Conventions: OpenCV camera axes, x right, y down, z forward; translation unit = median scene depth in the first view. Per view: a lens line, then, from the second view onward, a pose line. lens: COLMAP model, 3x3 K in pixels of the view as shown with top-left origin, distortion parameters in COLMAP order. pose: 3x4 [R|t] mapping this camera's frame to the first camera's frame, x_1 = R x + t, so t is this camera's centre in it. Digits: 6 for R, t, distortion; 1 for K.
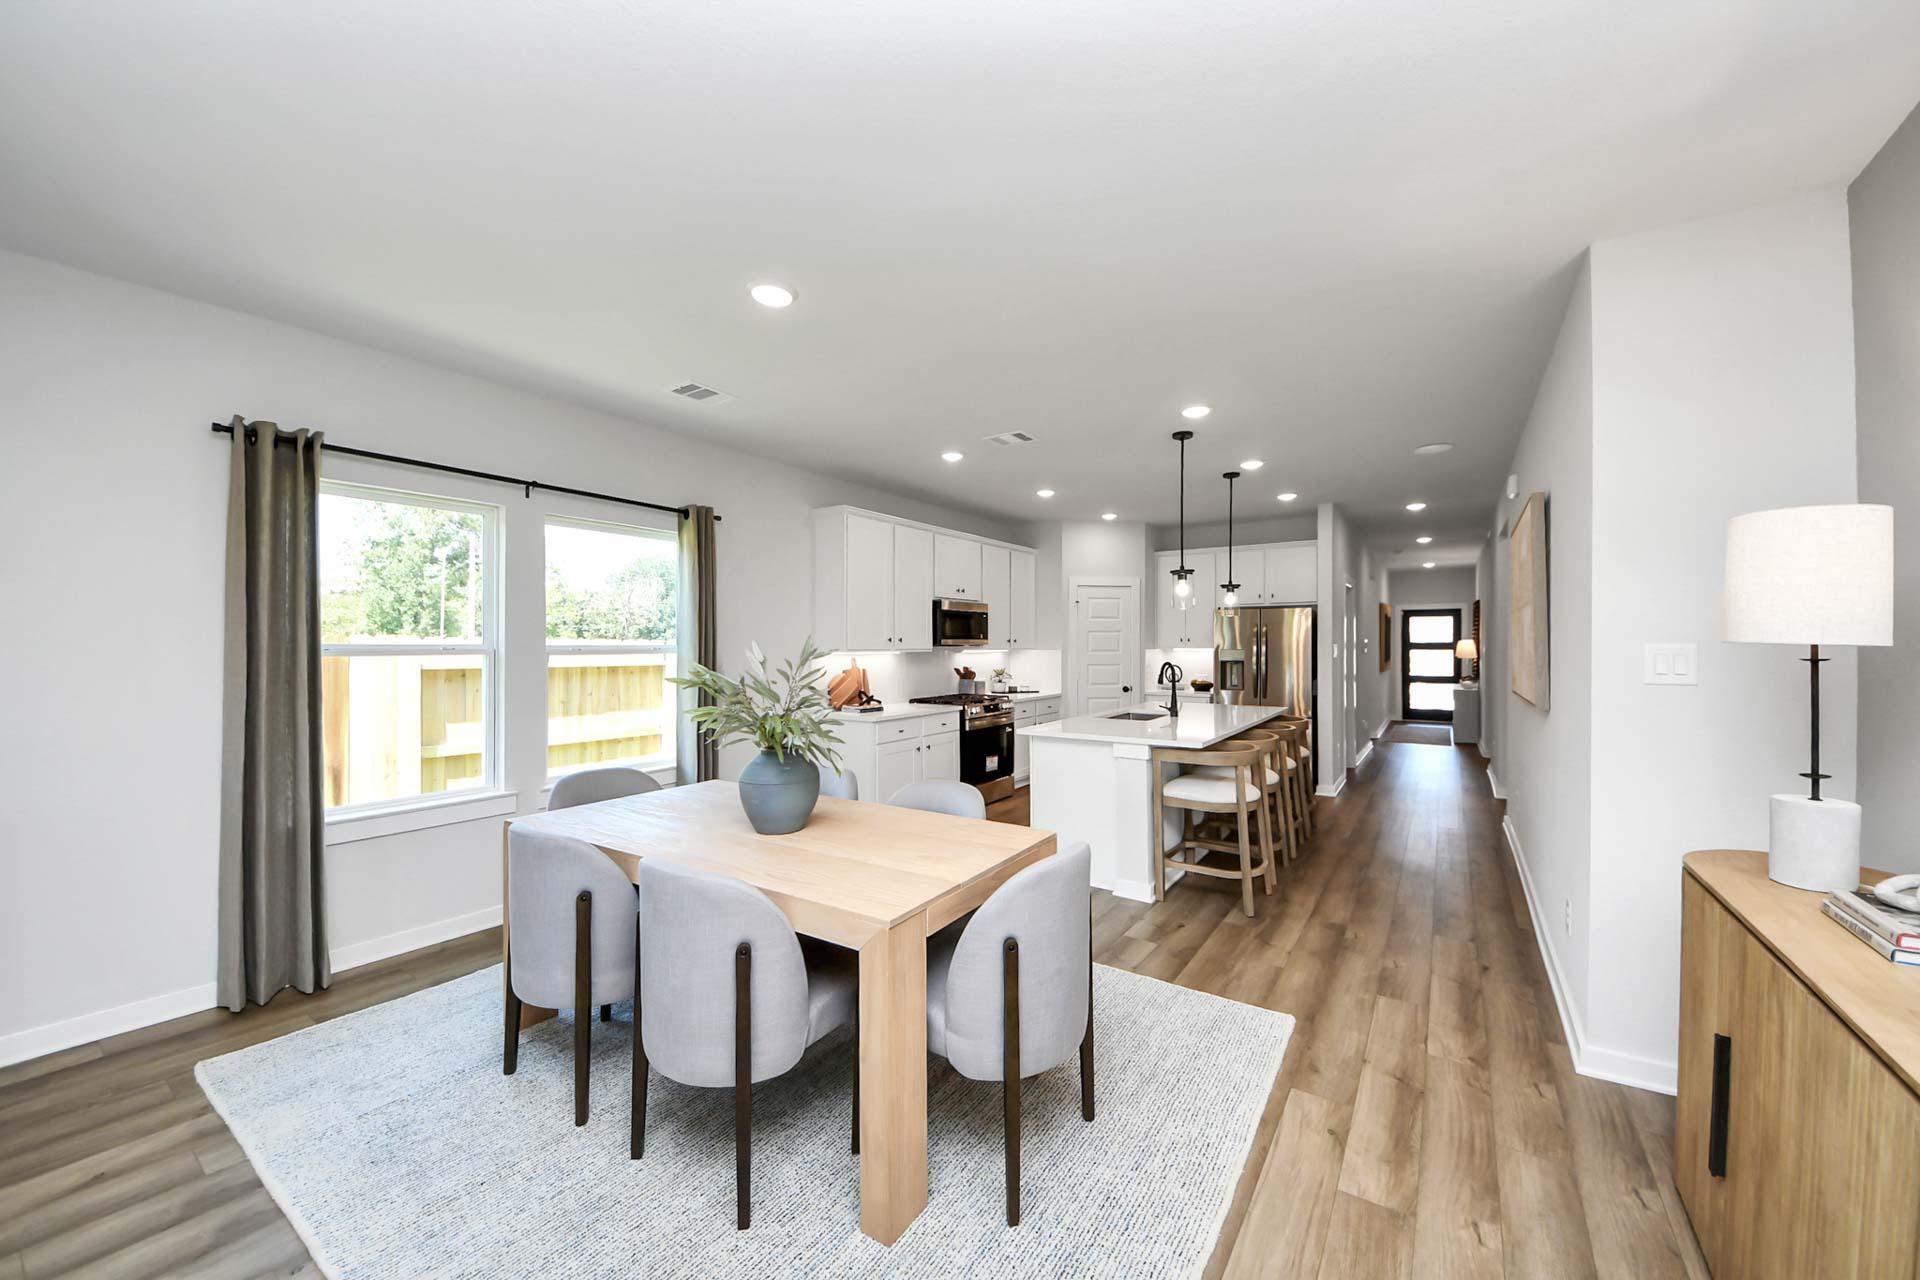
lens RADIAL K [[688.5, 0, 942.7], [0, 688.5, 647.1], [0, 0, 1]] dist [0.006054, -0.008065]
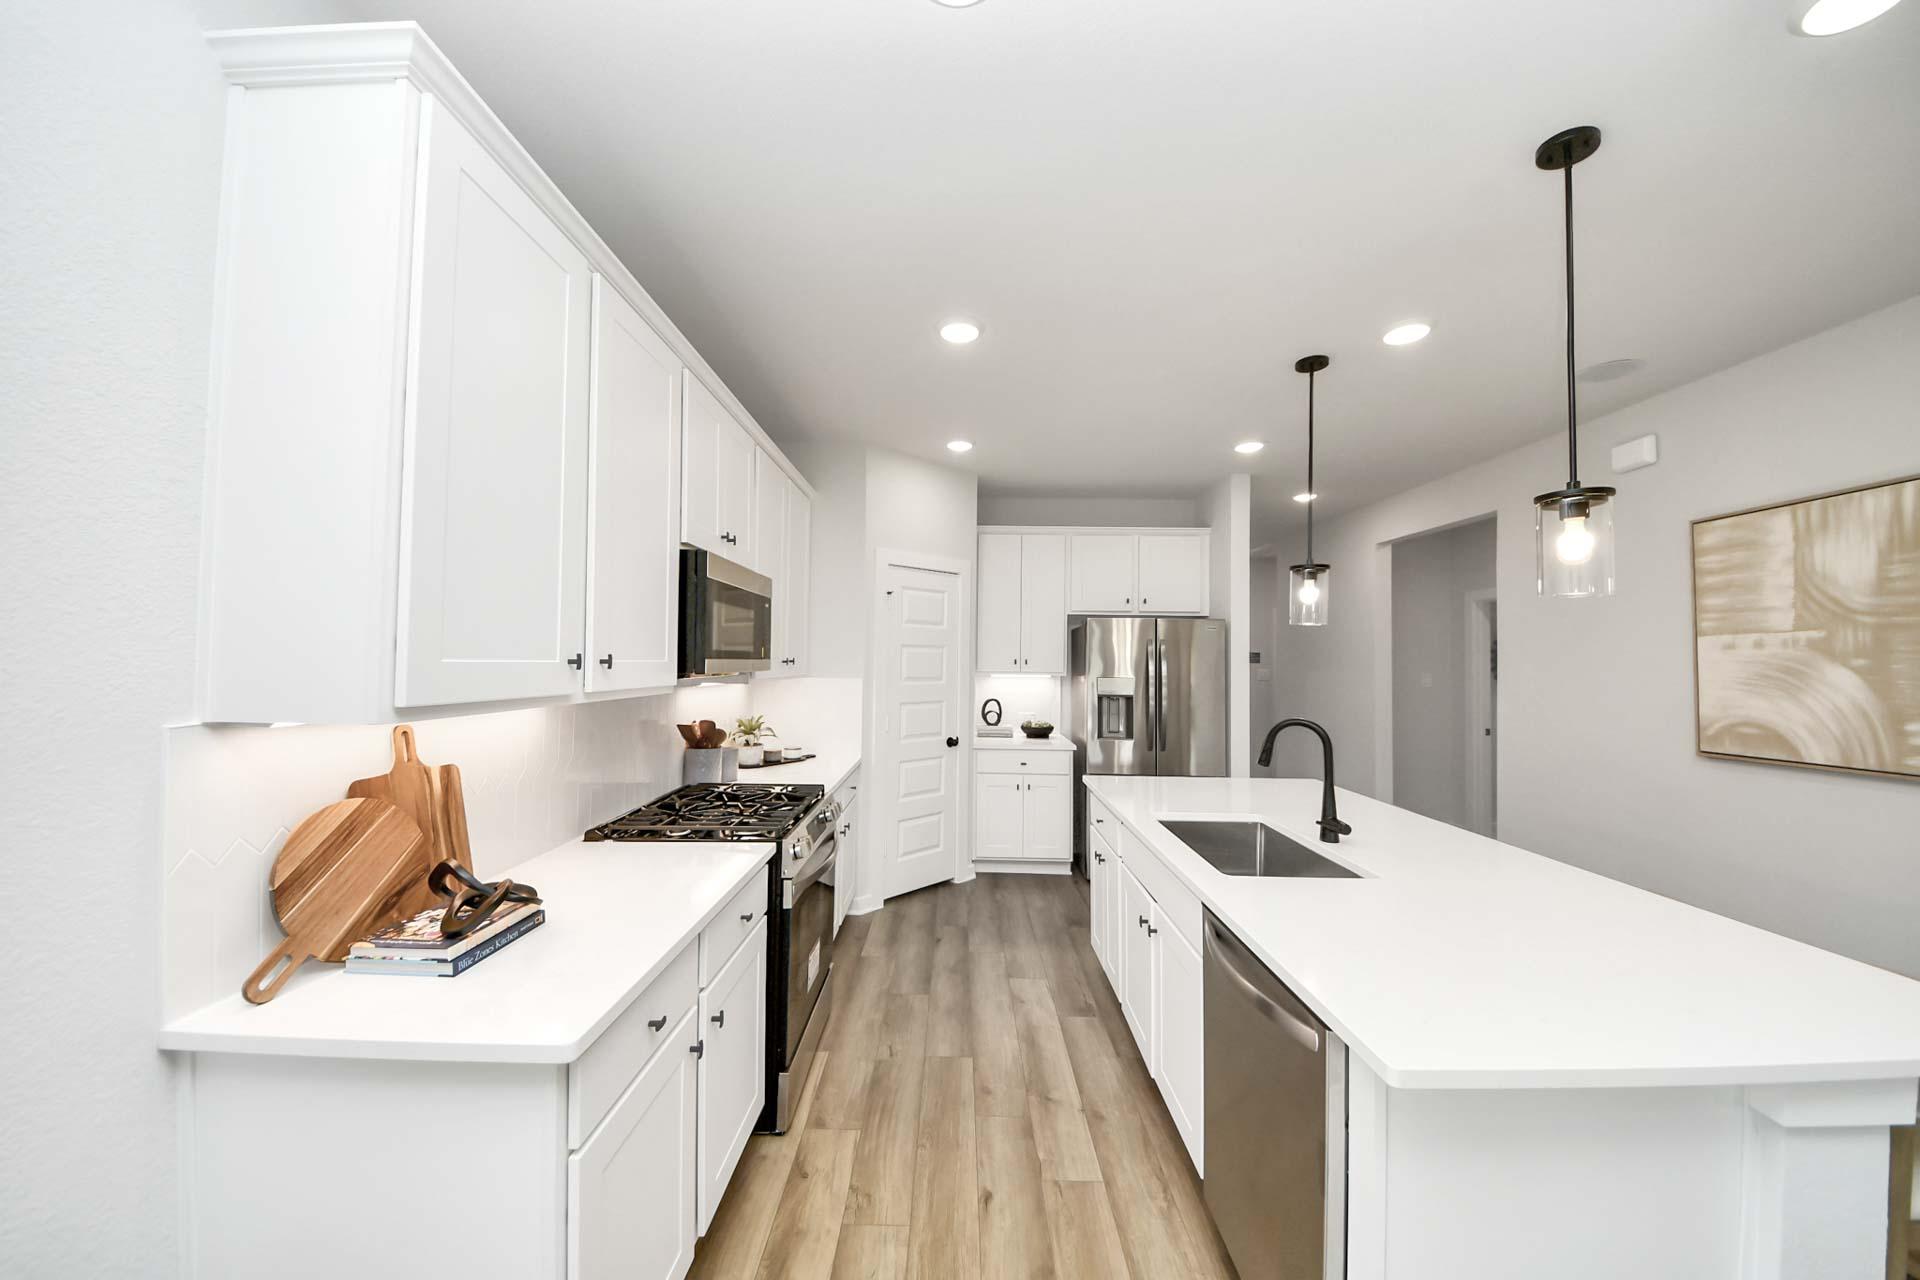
lens RADIAL K [[688.5, 0, 940.5], [0, 688.5, 647.3], [0, 0, 1]] dist [0.006054, -0.008065]
pose [[0.820265, 0.019954, 0.571636, -0.092046], [-0.008373, 0.999703, -0.022883, -0.009260], [-0.571923, 0.013984, 0.820188, 0.544351]]
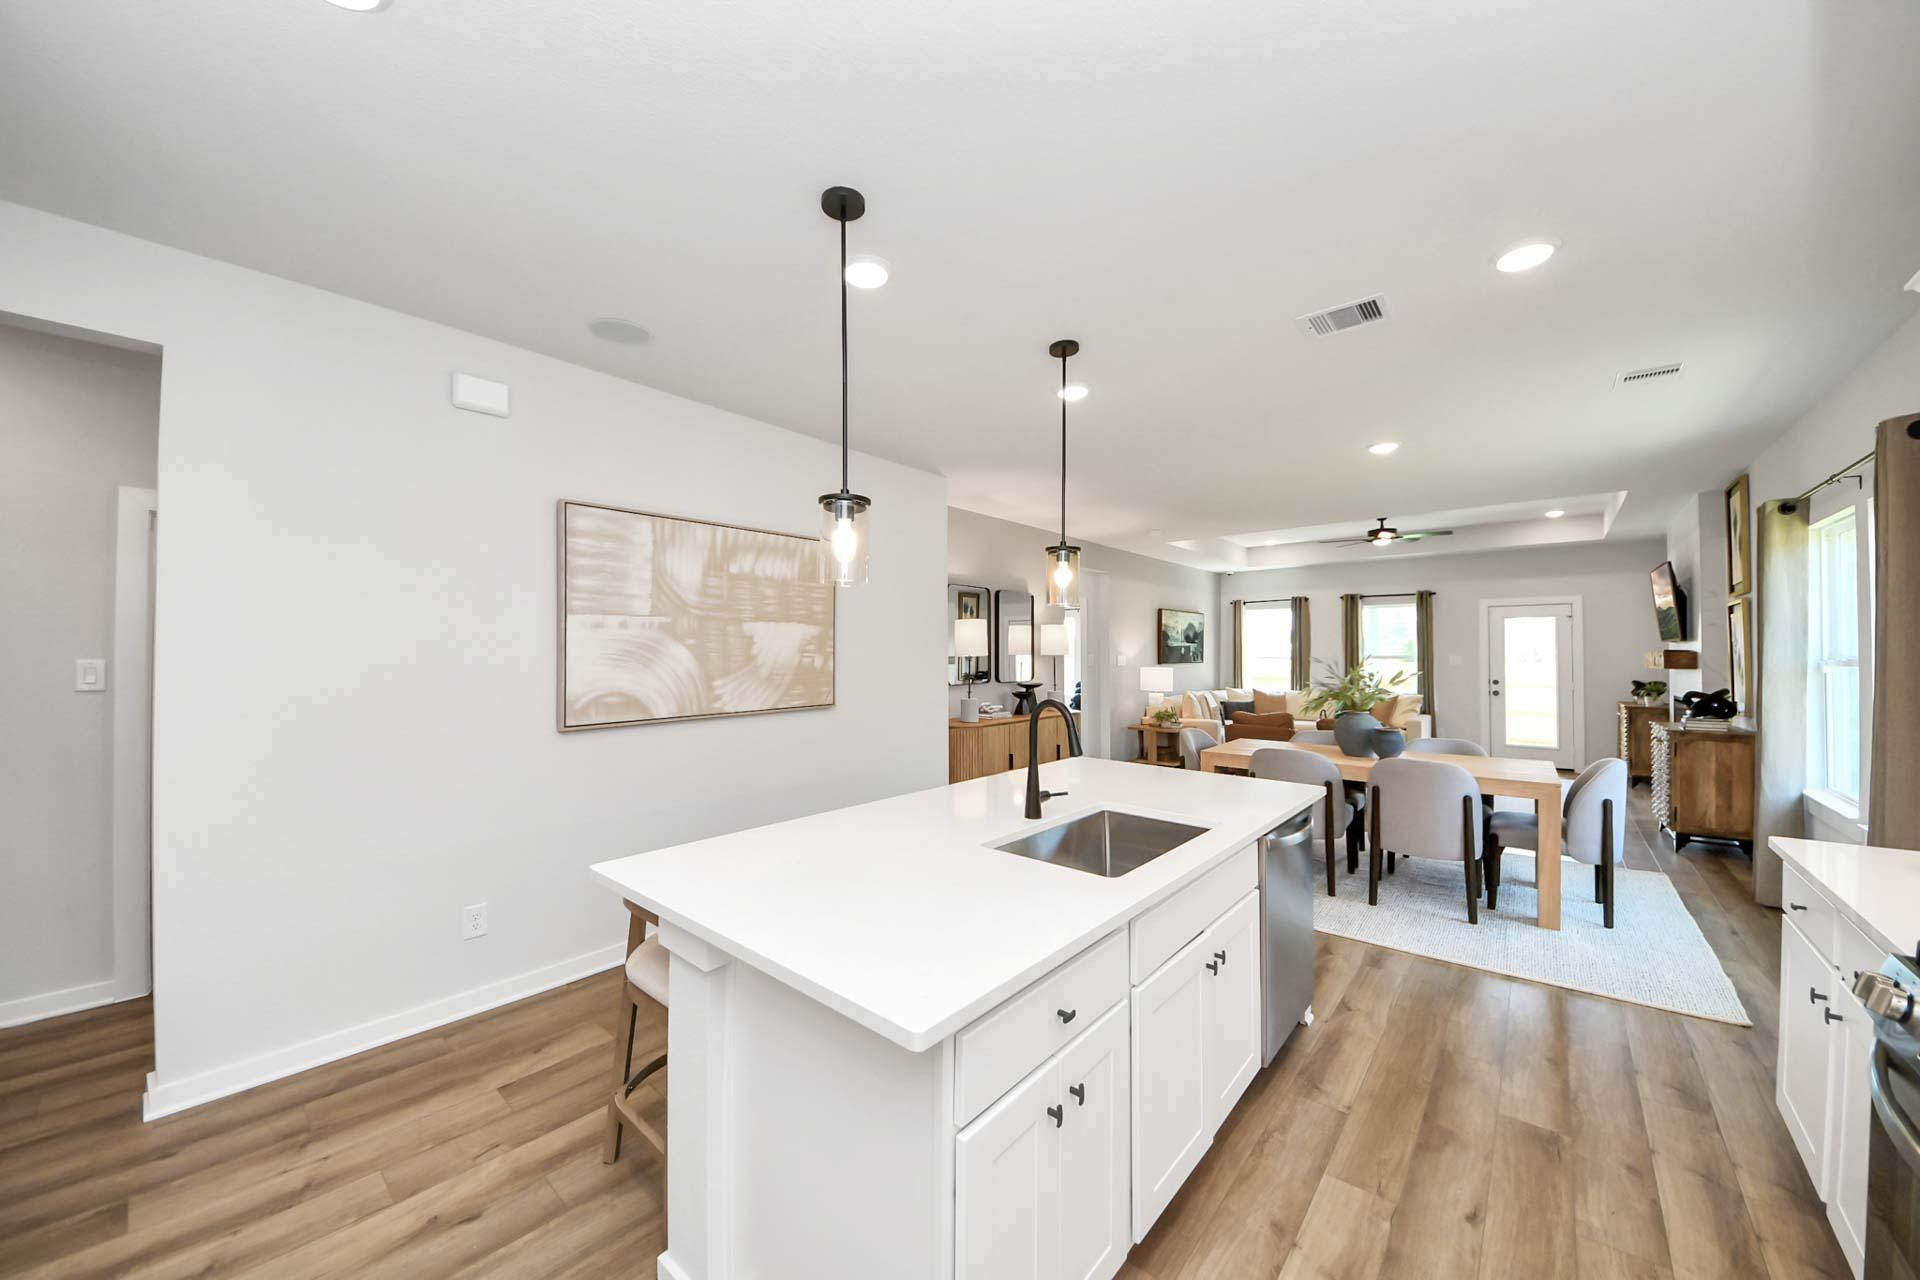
lens RADIAL K [[688.5, 0, 941.6], [0, 688.5, 636.6], [0, 0, 1]] dist [0.006054, -0.008065]
pose [[-0.996818, 0.001411, 0.079694, 0.253014], [-0.000155, 0.999807, -0.019642, -0.007100], [-0.079707, -0.019591, -0.996626, 1.024085]]
